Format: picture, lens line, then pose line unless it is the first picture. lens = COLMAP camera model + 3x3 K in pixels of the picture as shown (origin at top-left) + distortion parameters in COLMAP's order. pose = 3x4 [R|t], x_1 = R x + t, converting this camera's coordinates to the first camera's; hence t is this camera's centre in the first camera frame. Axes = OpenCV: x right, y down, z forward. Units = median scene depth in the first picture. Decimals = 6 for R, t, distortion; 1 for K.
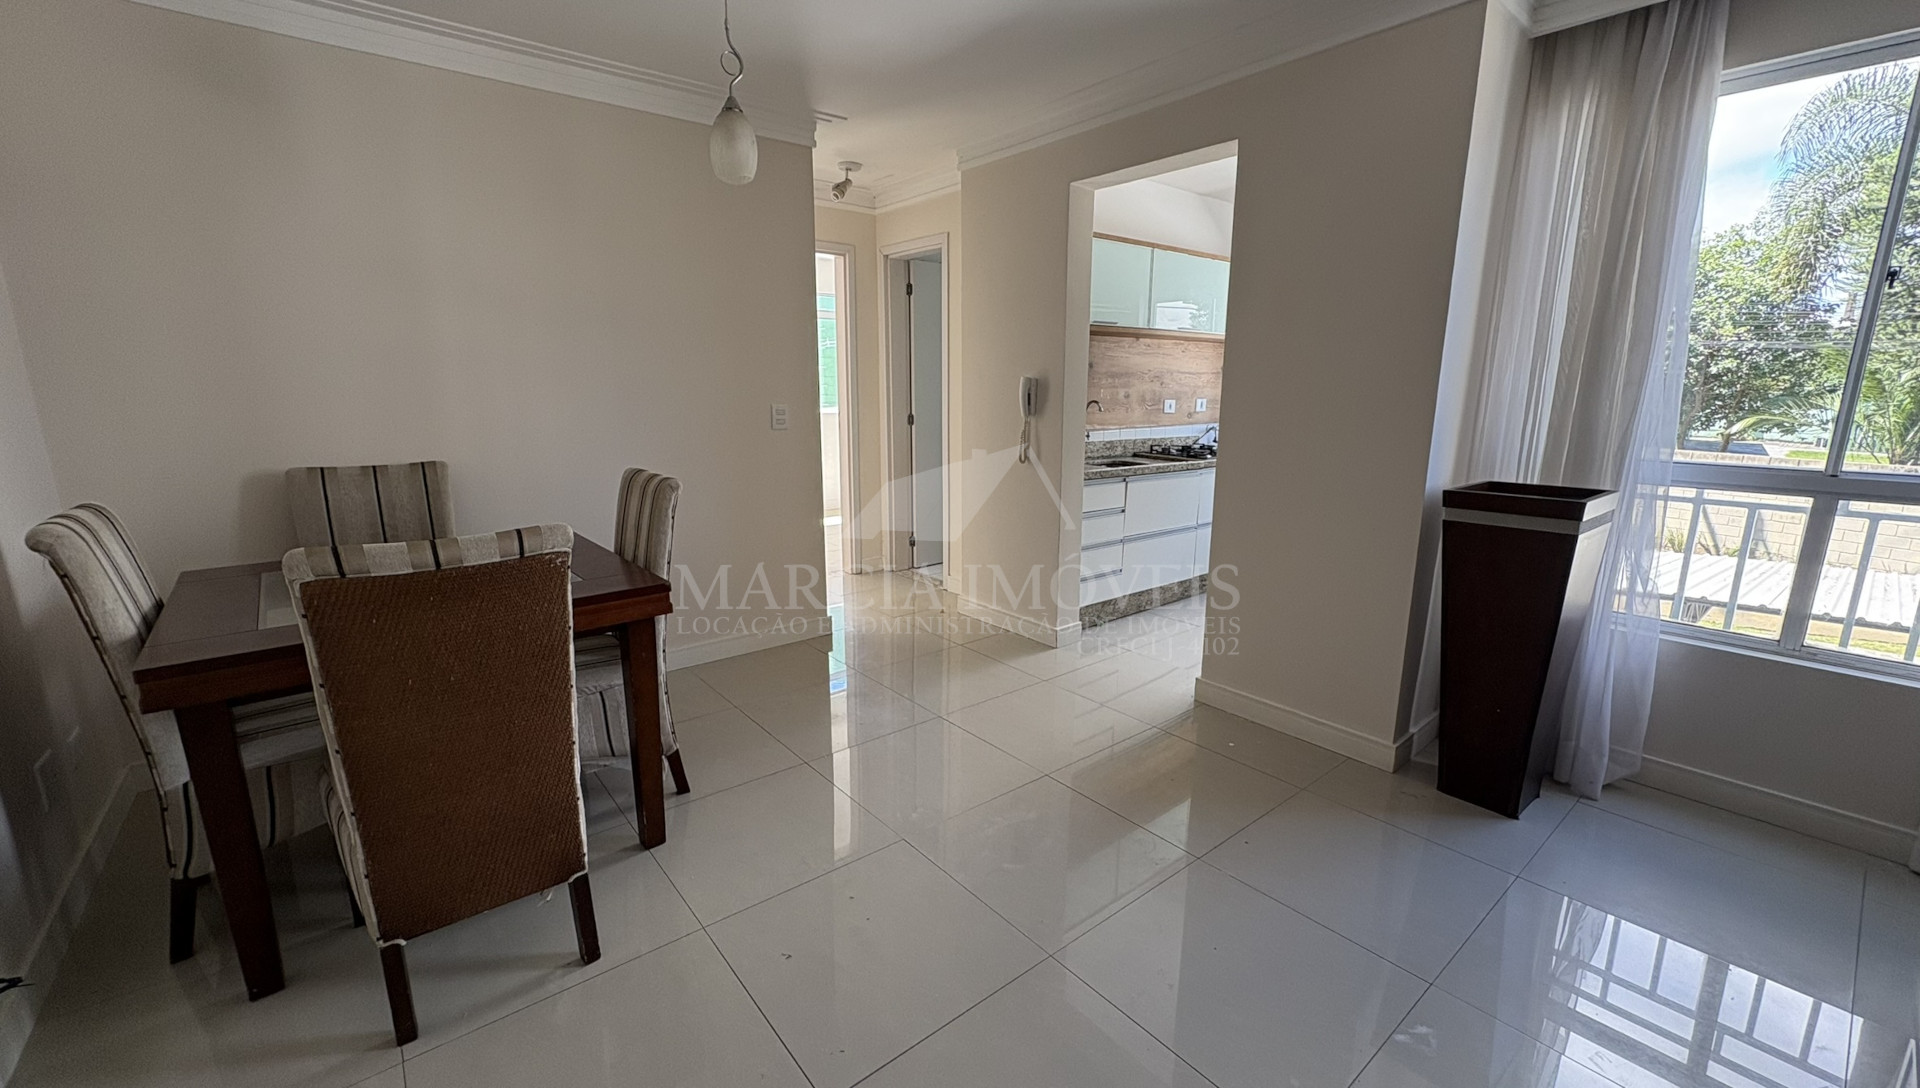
lens RADIAL K [[762.8, 0, 960.0], [0, 762.8, 544.0], [0, 0, 1]] dist [0.001446, -0.000318]
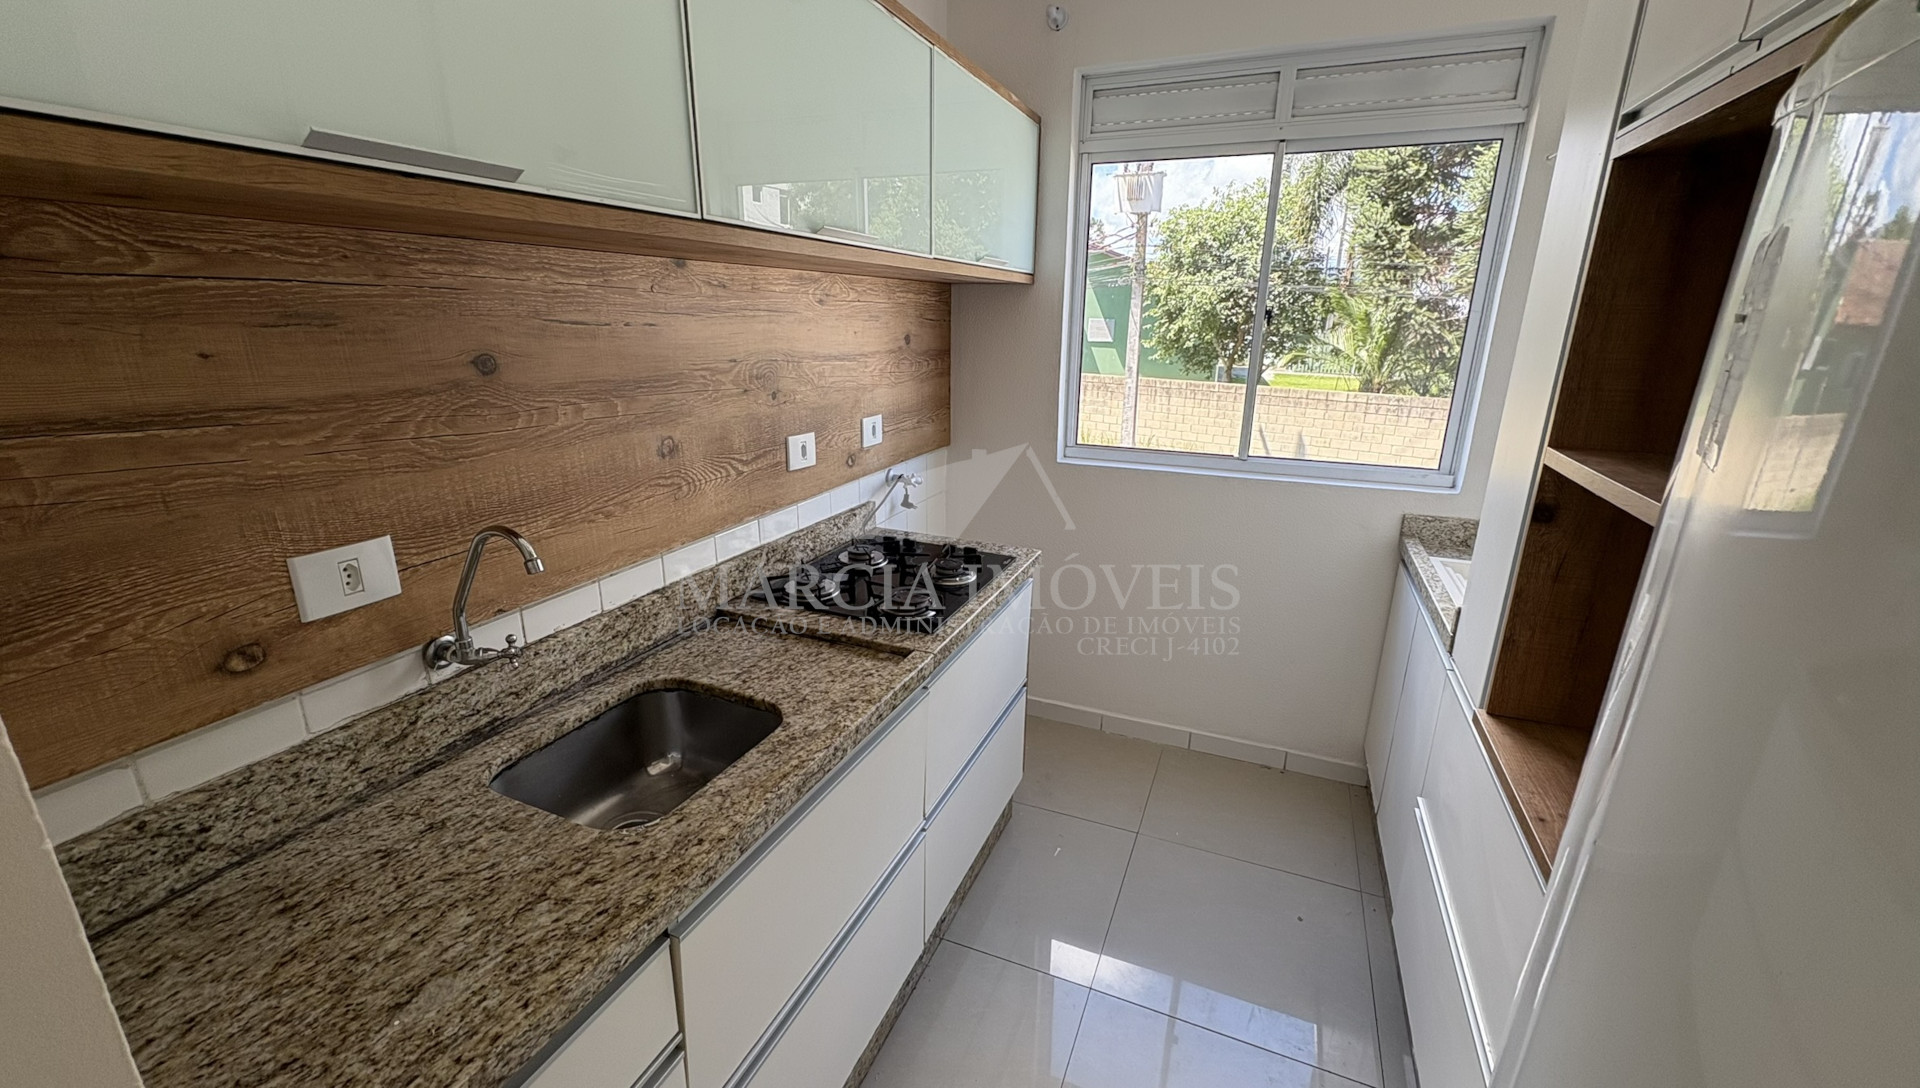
lens RADIAL K [[770.0, 0, 960.0], [0, 770.0, 544.0], [0, 0, 1]] dist [0.001048, -0.000006]
pose [[0.882063, -0.129528, 0.452976, 0.209576], [0.090253, 0.990114, 0.107376, -0.212654], [-0.462406, -0.053830, 0.885033, 0.790537]]
